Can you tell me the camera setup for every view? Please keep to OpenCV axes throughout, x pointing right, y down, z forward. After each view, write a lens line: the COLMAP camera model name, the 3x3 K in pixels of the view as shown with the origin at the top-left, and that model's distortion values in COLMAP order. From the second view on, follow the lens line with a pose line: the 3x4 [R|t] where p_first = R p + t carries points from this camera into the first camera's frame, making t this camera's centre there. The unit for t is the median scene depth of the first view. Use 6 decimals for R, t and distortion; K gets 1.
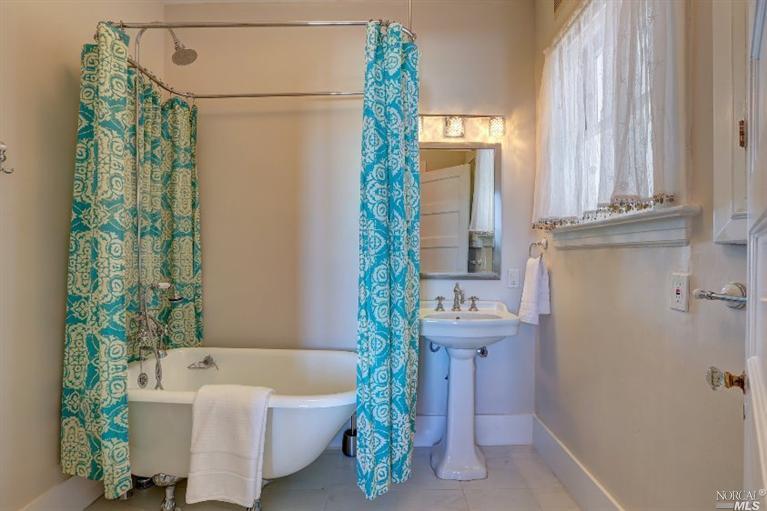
lens RADIAL K [[370.9, 0, 384.4], [0, 370.9, 255.4], [0, 0, 1]] dist [-0.004563, -0.000472]
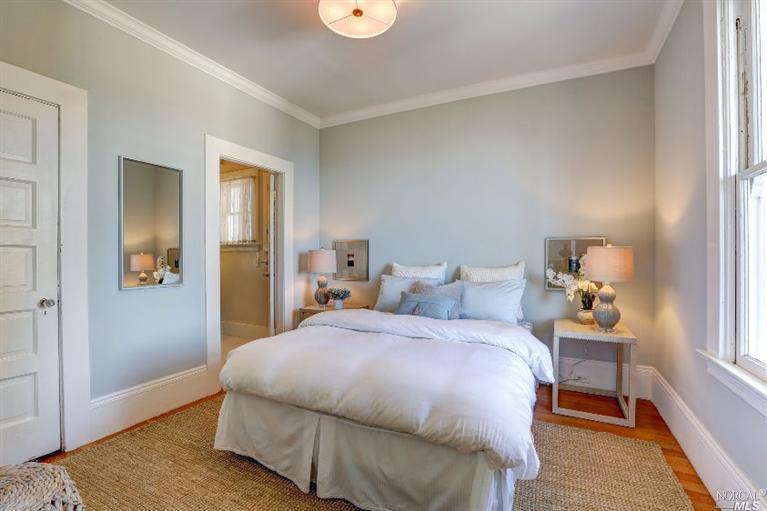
lens RADIAL K [[350.5, 0, 384.0], [0, 350.5, 254.8], [0, 0, 1]] dist [0.002223, 0.000100]
pose [[0.446597, -0.001504, 0.894734, -2.290137], [-0.005931, 0.999972, 0.004641, -0.020728], [-0.894715, -0.007379, 0.446576, -2.255592]]
